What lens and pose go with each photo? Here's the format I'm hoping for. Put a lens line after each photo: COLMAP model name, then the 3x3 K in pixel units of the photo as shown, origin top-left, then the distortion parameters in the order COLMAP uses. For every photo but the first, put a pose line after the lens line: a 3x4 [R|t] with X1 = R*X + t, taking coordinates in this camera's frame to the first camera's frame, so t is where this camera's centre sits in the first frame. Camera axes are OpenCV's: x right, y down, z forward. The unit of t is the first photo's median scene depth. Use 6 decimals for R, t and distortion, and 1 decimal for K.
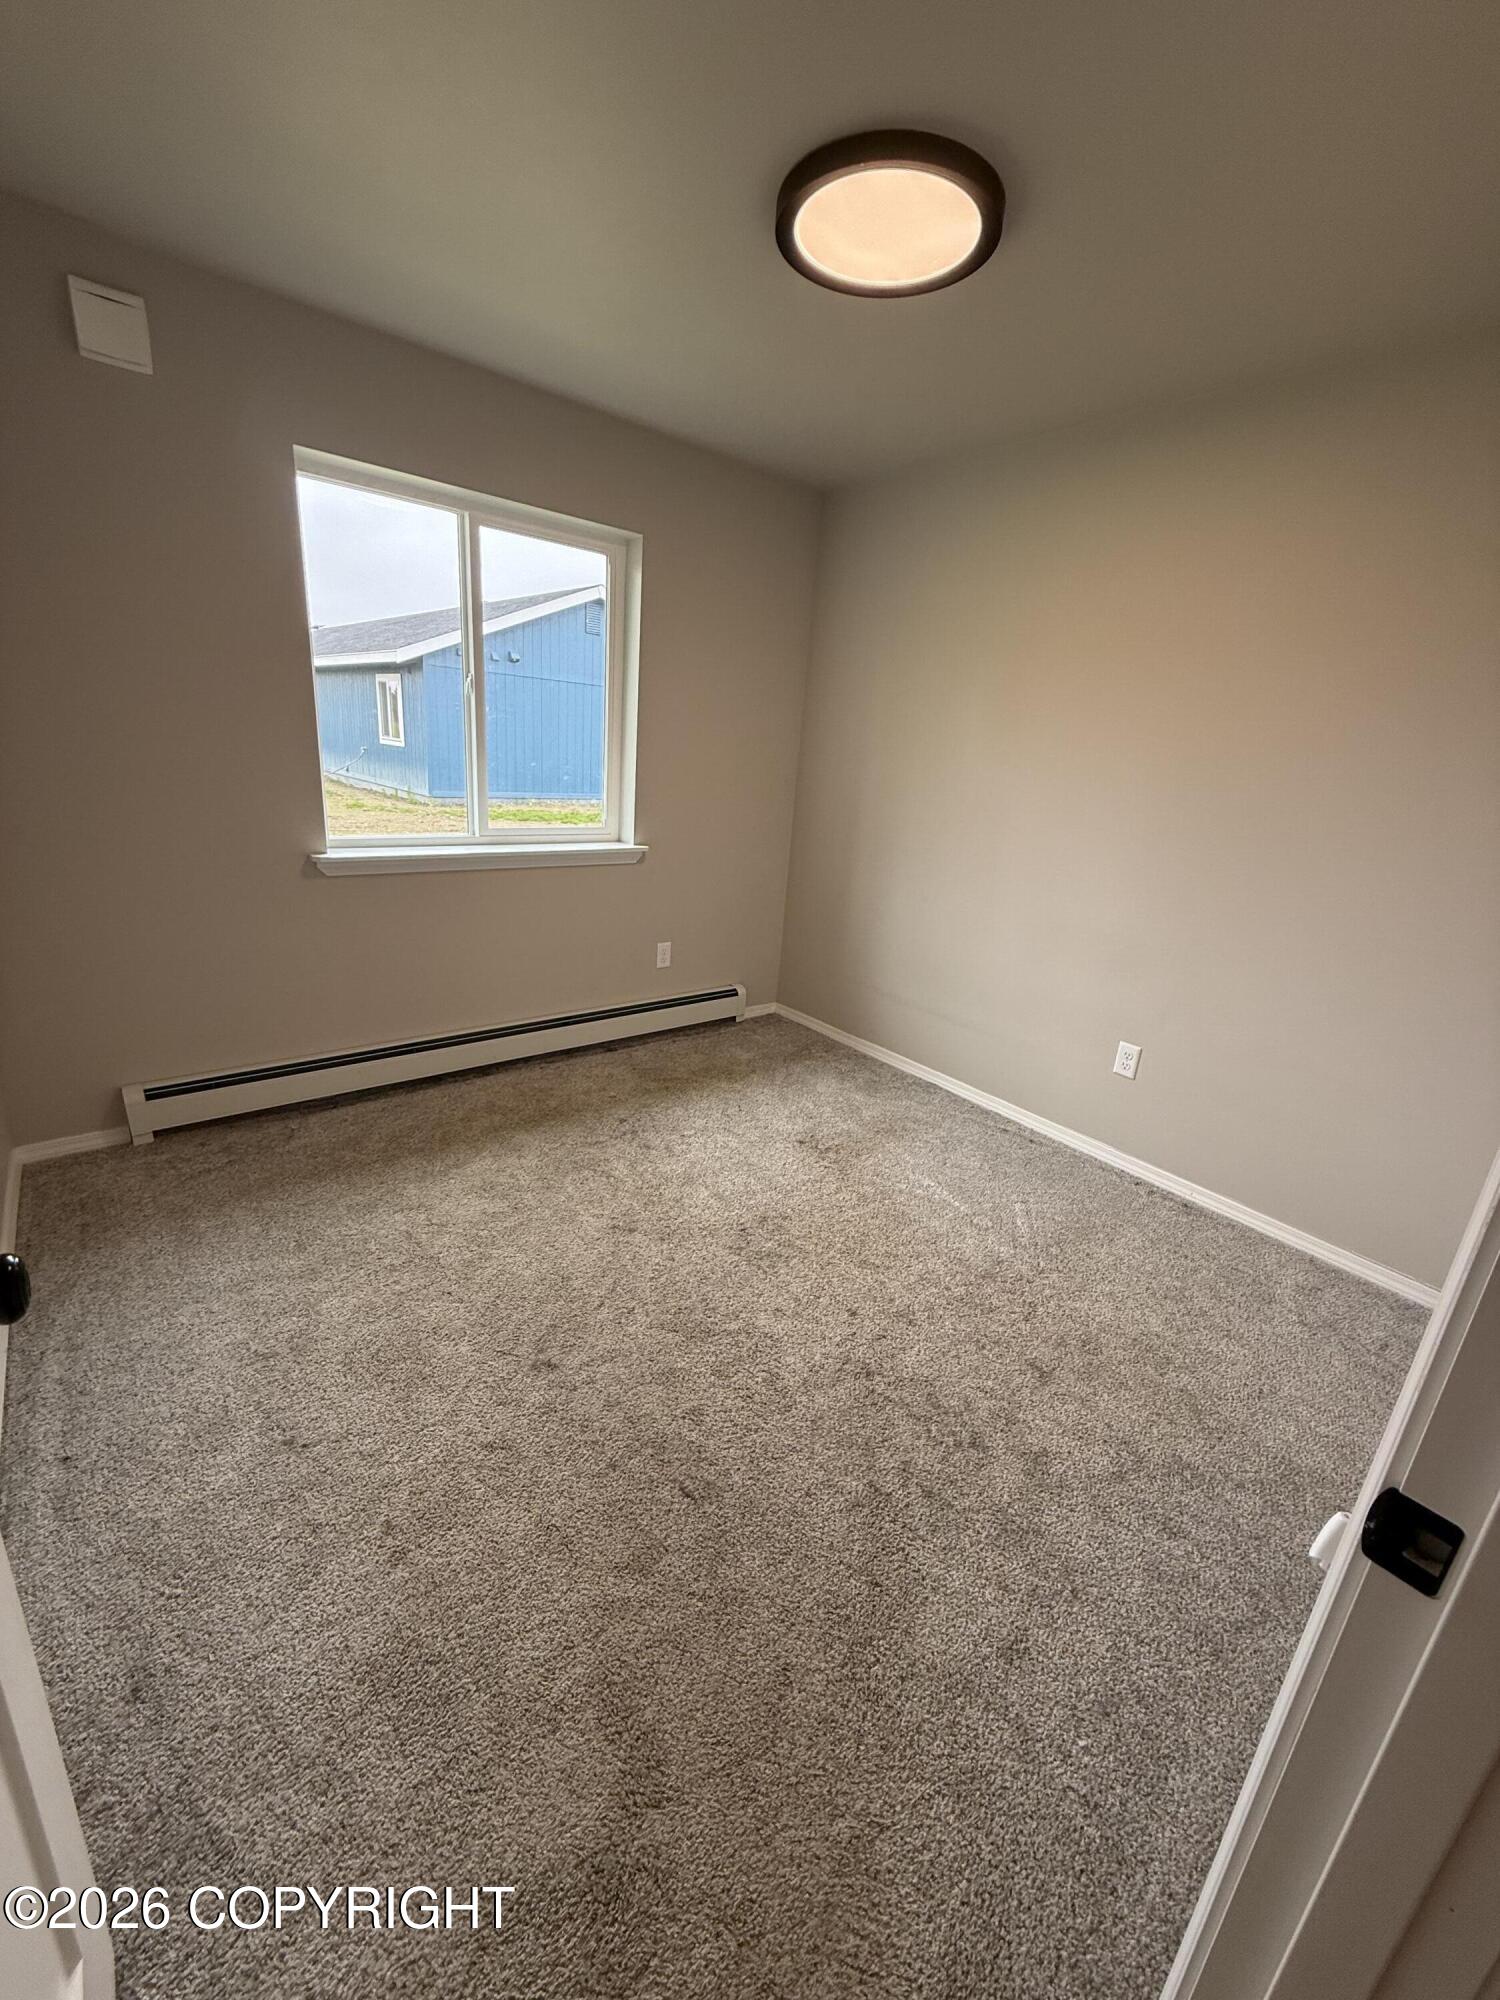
lens RADIAL K [[794.8, 0, 757.2], [0, 794.8, 1003.0], [0, 0, 1]] dist [-0.002443, 0.001108]
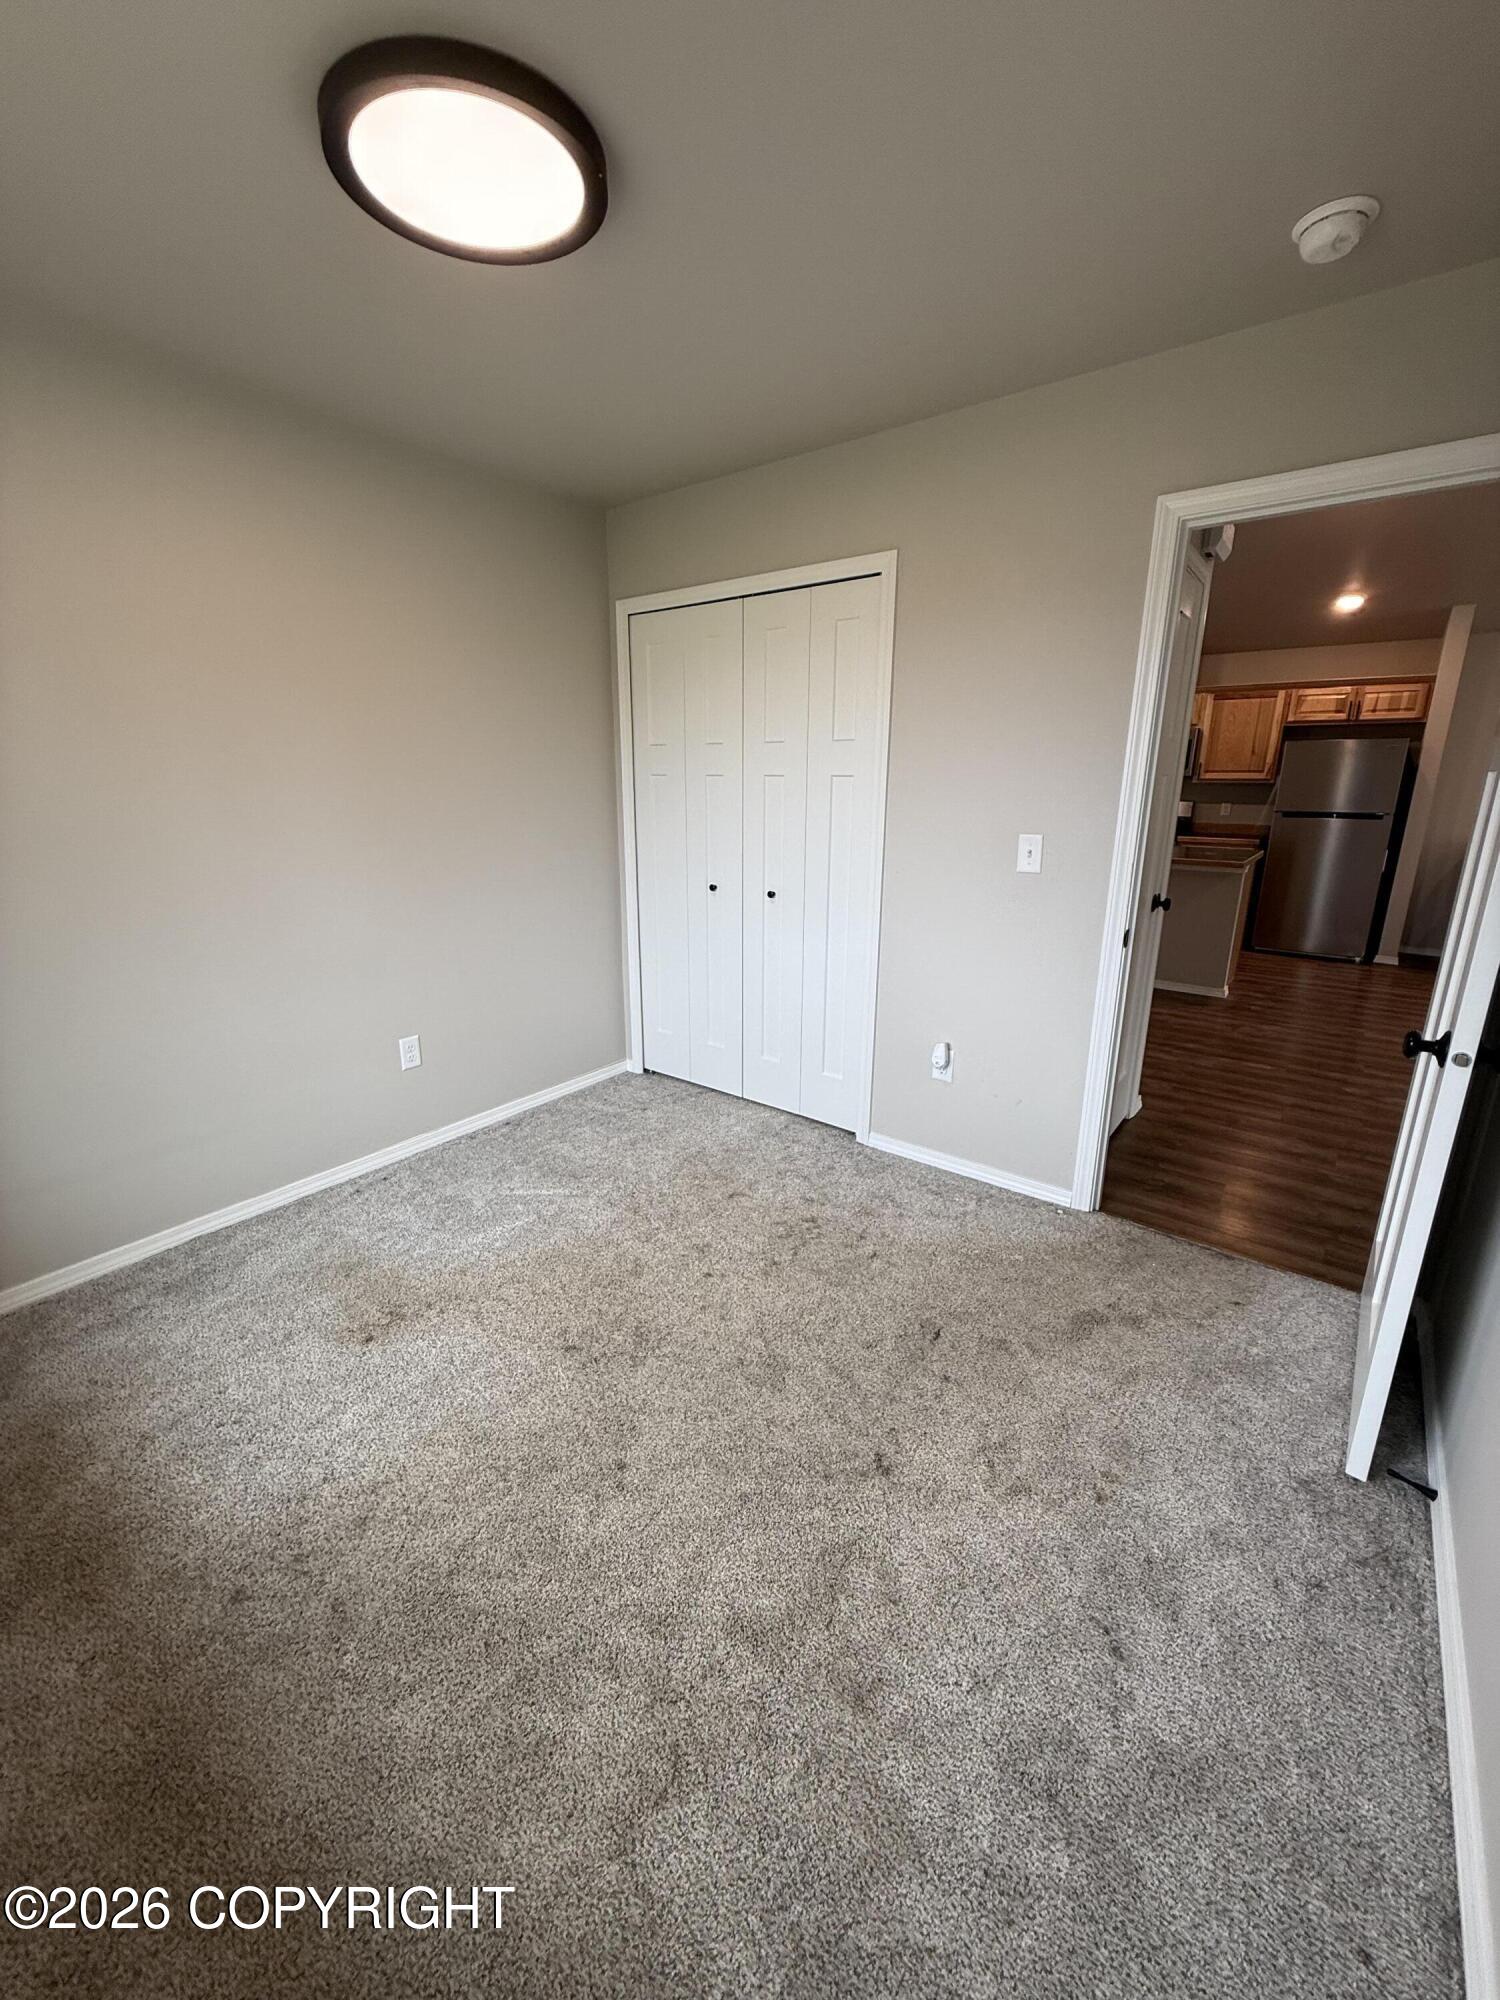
lens RADIAL K [[794.8, 0, 746.4], [0, 794.8, 1002.7], [0, 0, 1]] dist [-0.002443, 0.001108]
pose [[-0.226066, -0.338370, 0.913455, -0.594904], [0.280800, 0.875289, 0.393726, -0.284682], [-0.932762, 0.345506, -0.102858, 0.697037]]
